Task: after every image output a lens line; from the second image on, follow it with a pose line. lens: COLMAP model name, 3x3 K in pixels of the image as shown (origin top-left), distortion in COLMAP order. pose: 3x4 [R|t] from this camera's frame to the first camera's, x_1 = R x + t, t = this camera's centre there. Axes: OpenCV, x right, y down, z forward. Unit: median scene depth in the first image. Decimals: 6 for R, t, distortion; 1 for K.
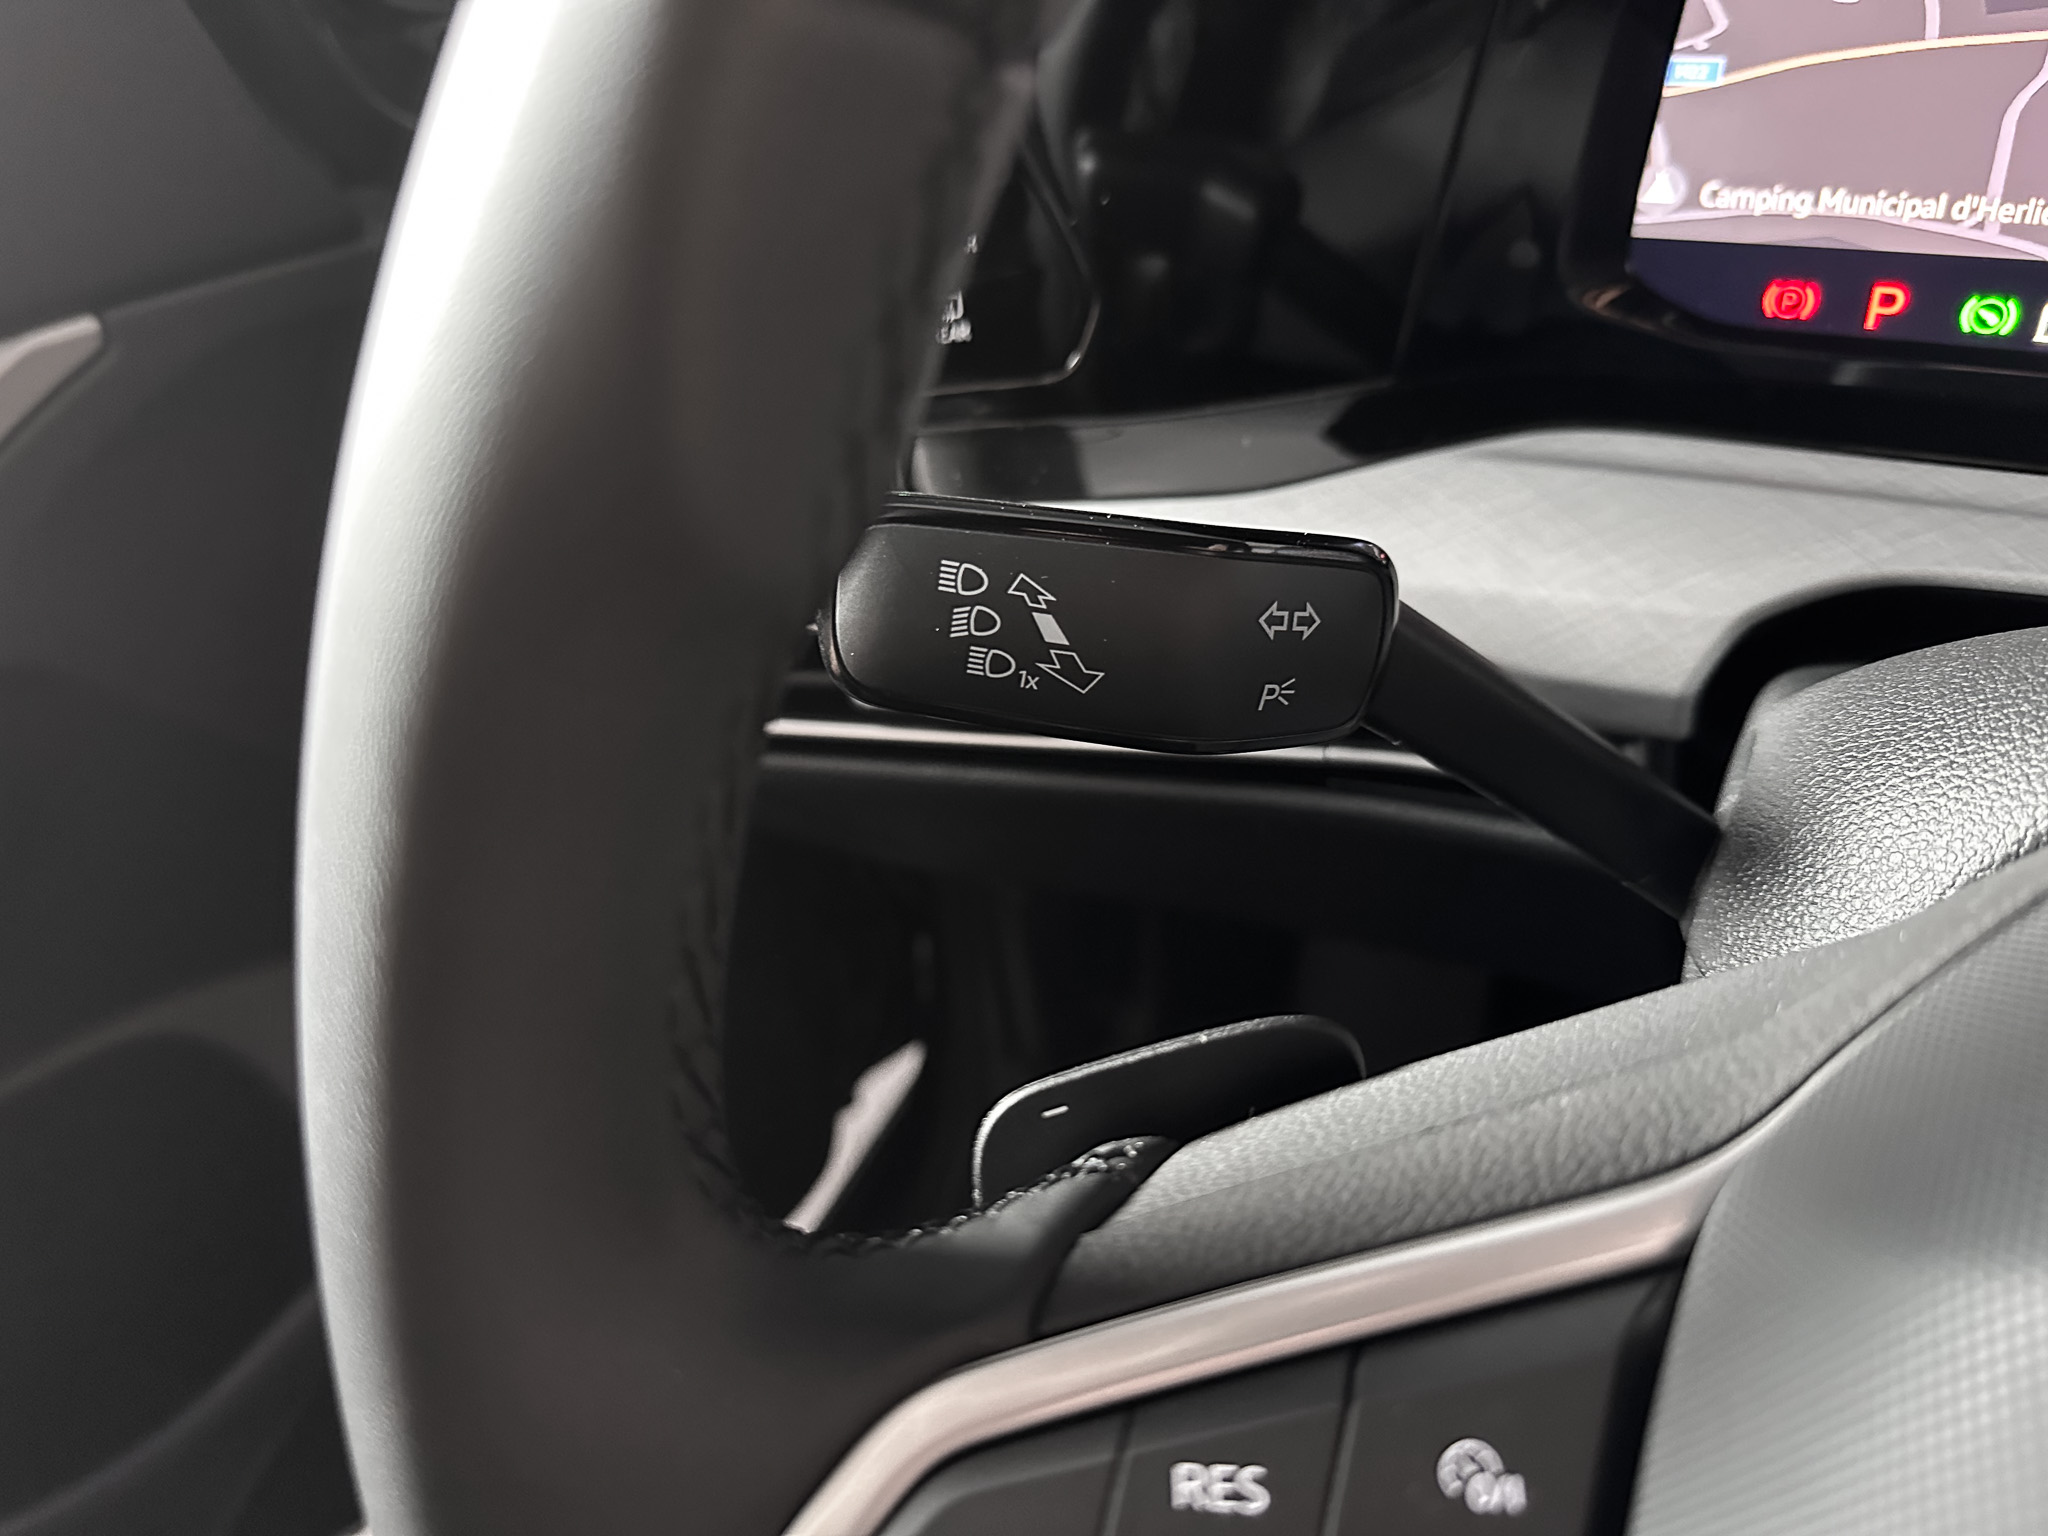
lens RADIAL K [[1526.1, 0, 1034.4], [0, 1526.1, 759.7], [0, 0, 1]] dist [-0.031041, -0.000283]
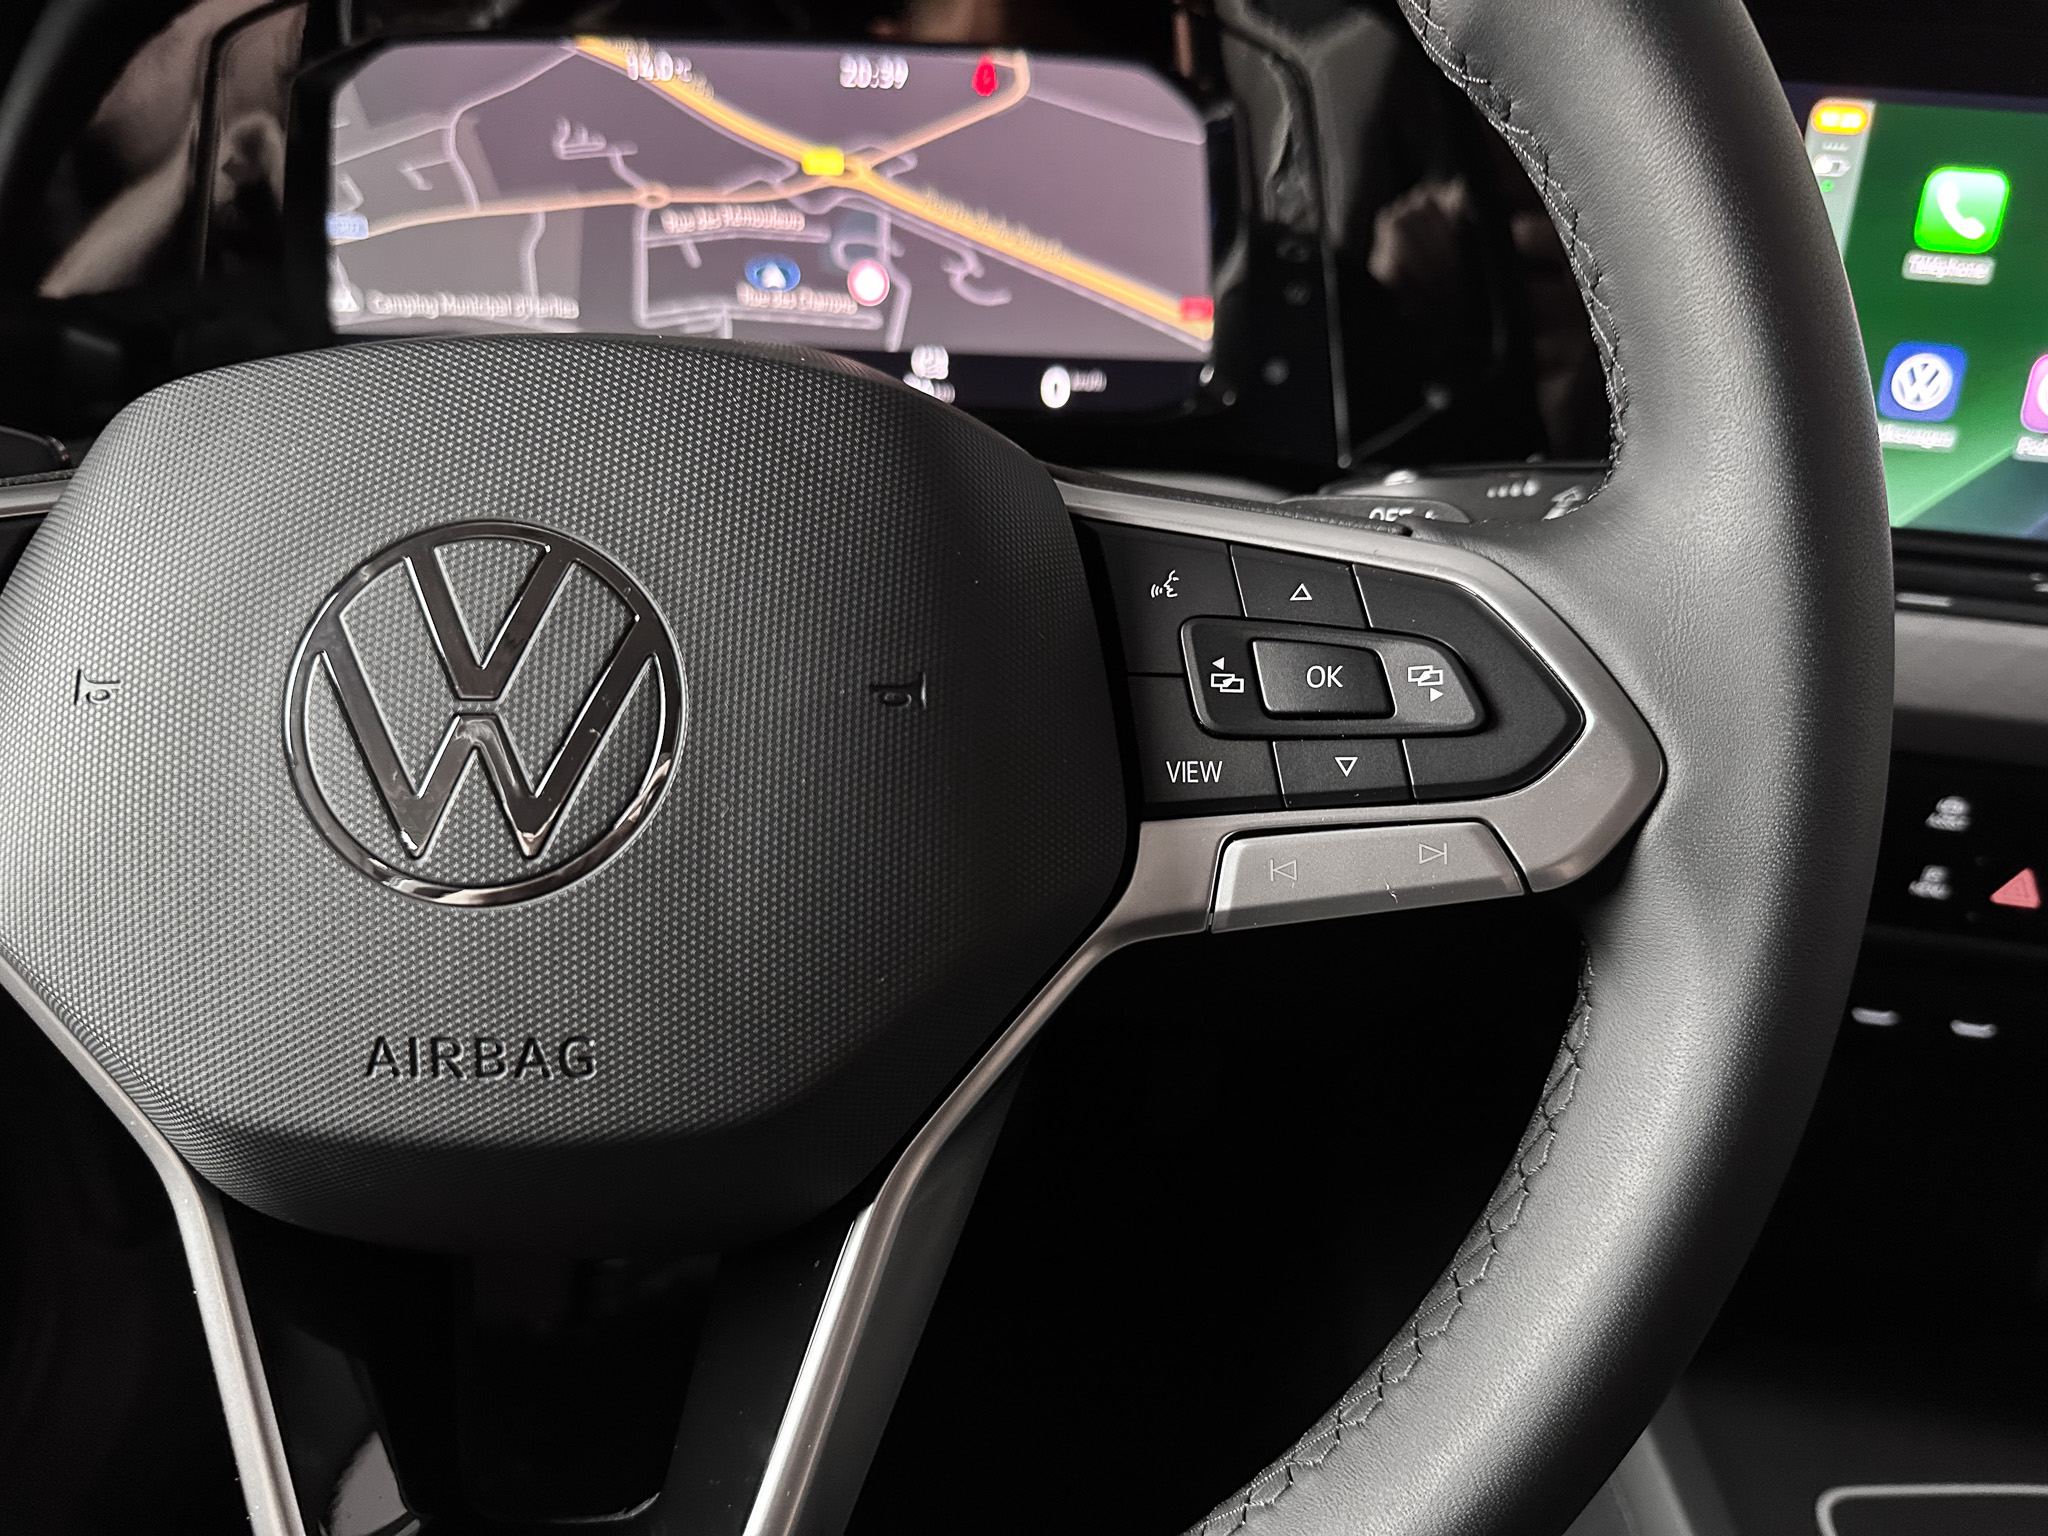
lens RADIAL K [[1462.3, 0, 1065.3], [0, 1462.3, 770.3], [0, 0, 1]] dist [-0.024165, -0.021001]
pose [[0.872097, -0.078621, 0.482976, 0.316992], [0.180719, 0.968979, -0.168585, 0.508403], [-0.454739, 0.234305, 0.859251, -0.542077]]
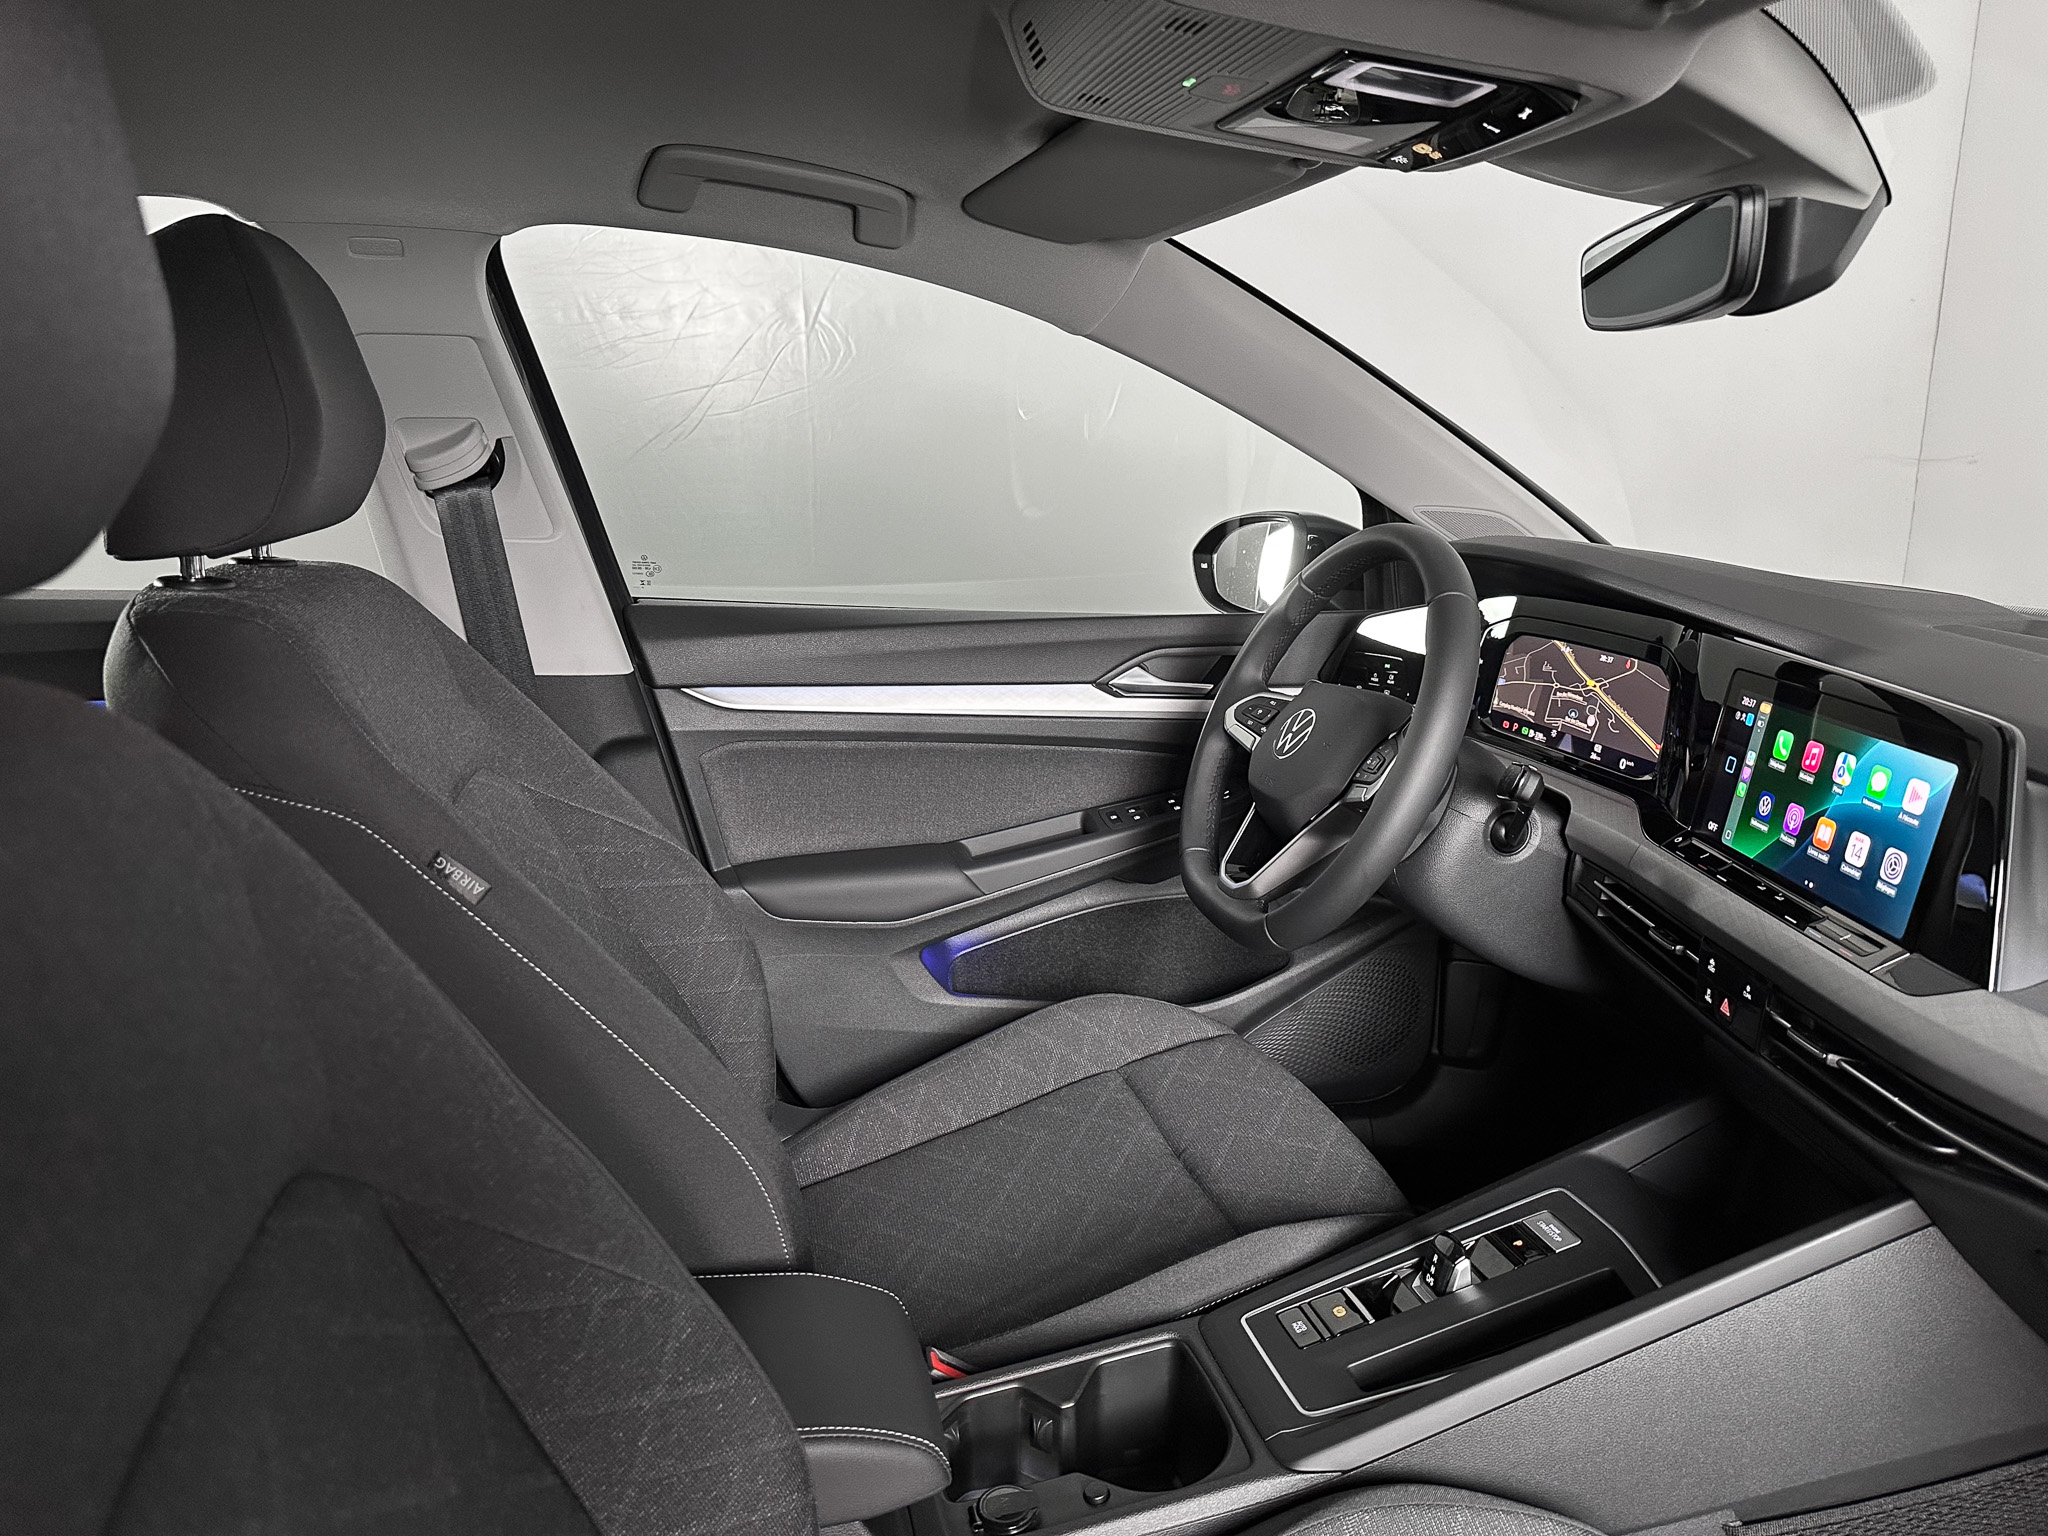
lens RADIAL K [[1395.7, 0, 1027.9], [0, 1395.7, 779.8], [0, 0, 1]] dist [0.031839, 0.000165]
pose [[0.632875, 0.295697, -0.715565, 3.175372], [-0.546092, 0.825636, -0.141804, 1.554126], [0.548865, 0.480508, 0.684002, -3.372682]]
